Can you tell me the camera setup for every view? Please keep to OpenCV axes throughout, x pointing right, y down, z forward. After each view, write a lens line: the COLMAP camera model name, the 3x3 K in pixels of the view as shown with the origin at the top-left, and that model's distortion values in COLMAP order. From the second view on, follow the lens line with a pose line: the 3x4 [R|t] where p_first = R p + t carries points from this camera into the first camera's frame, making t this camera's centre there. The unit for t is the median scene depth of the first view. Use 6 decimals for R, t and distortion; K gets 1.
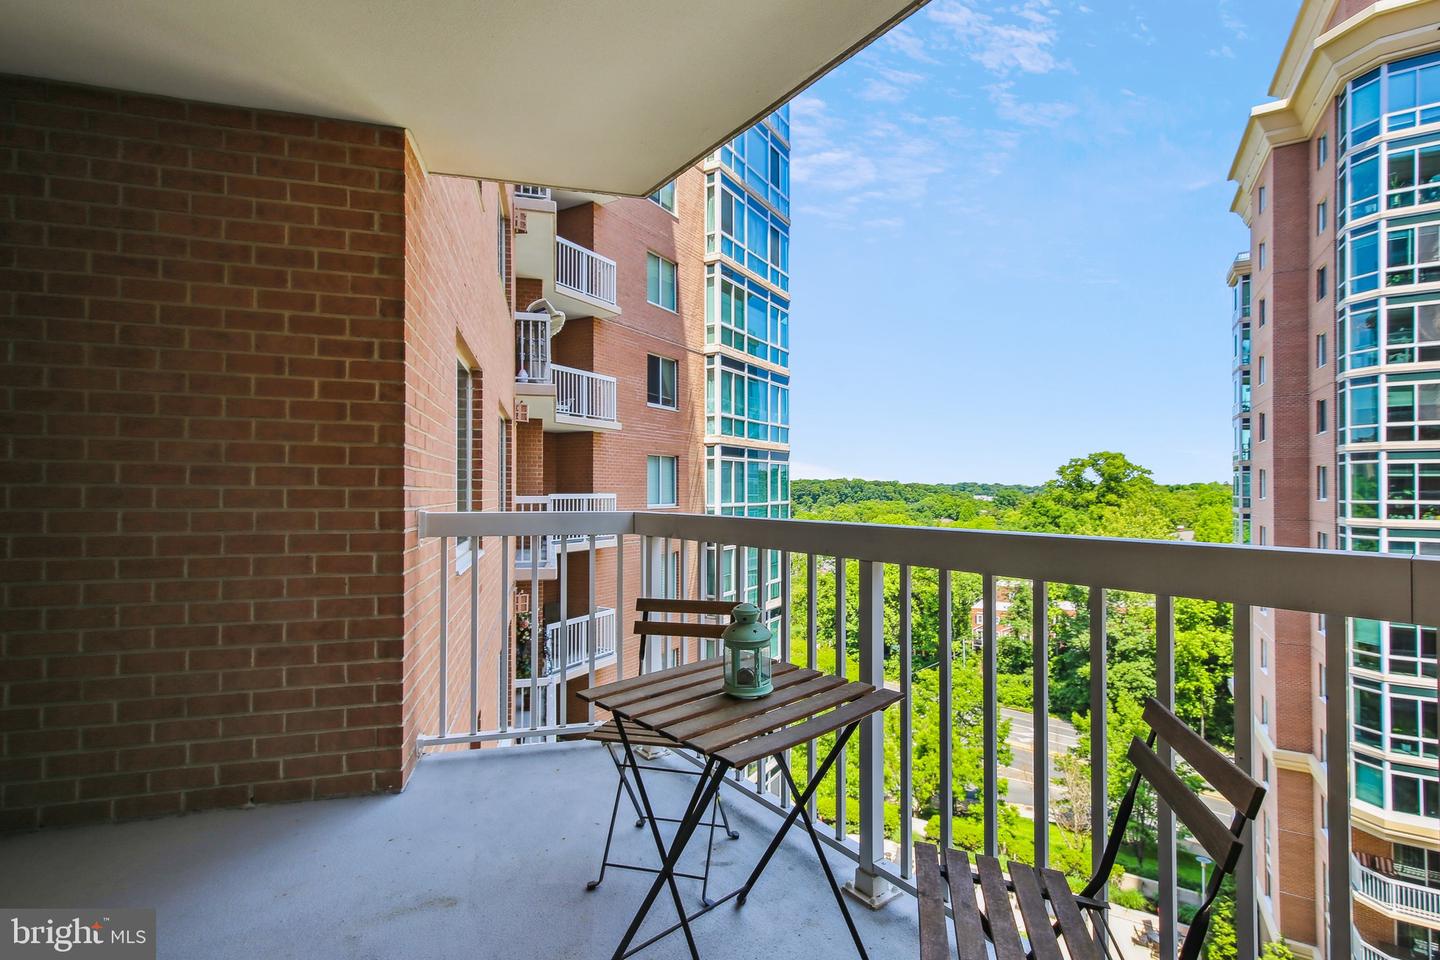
lens RADIAL K [[659.4, 0, 718.5], [0, 659.4, 485.8], [0, 0, 1]] dist [0.011224, 0.000574]
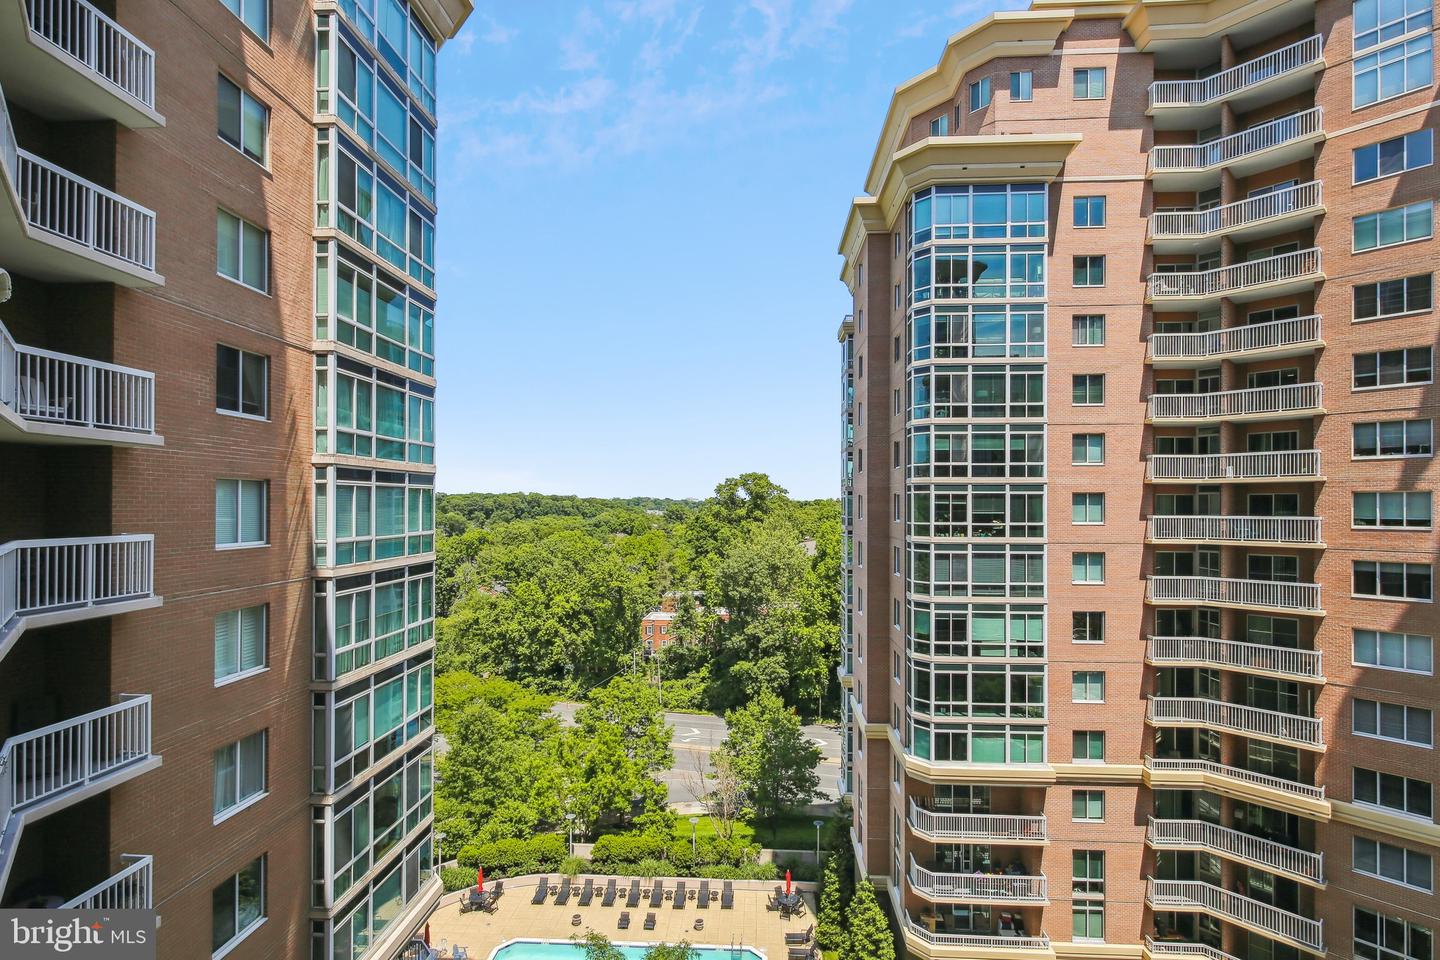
lens RADIAL K [[667.4, 0, 724.2], [0, 667.4, 503.9], [0, 0, 1]] dist [0.003348, -0.000940]
pose [[0.885298, 0.002917, 0.465015, 0.035773], [-0.005572, 0.999975, 0.004336, -0.017249], [-0.464990, -0.006429, 0.885292, 0.040360]]
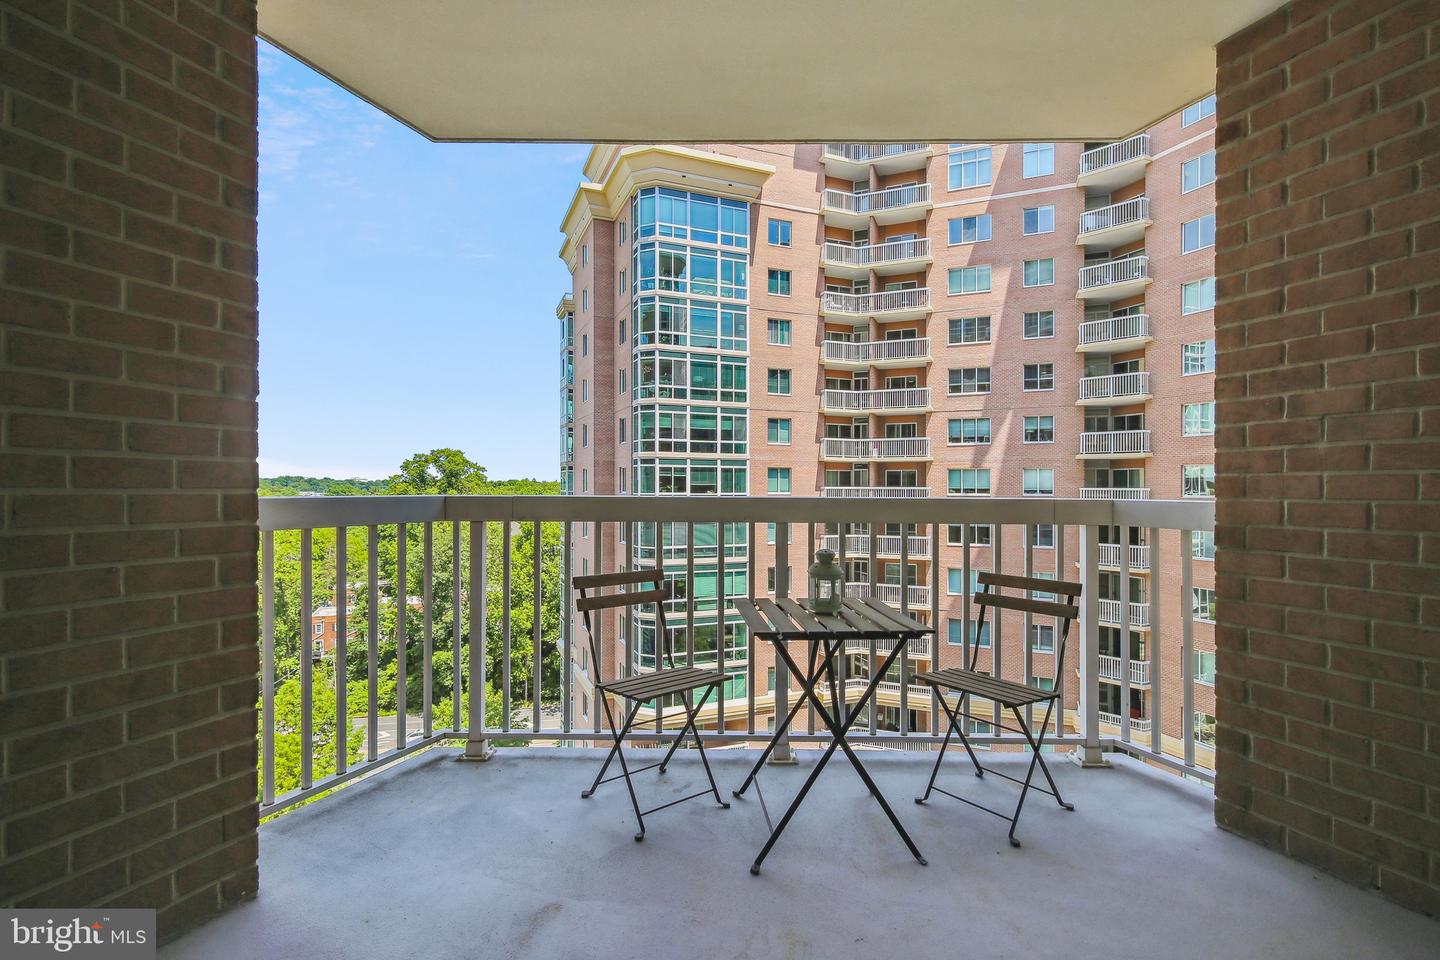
lens RADIAL K [[678.6, 0, 723.6], [0, 678.6, 484.5], [0, 0, 1]] dist [0.001088, -0.000249]
pose [[0.599293, 0.005117, 0.800513, -0.077850], [-0.008977, 0.999960, 0.000329, 0.002454], [-0.800479, -0.007383, 0.599315, 0.018315]]
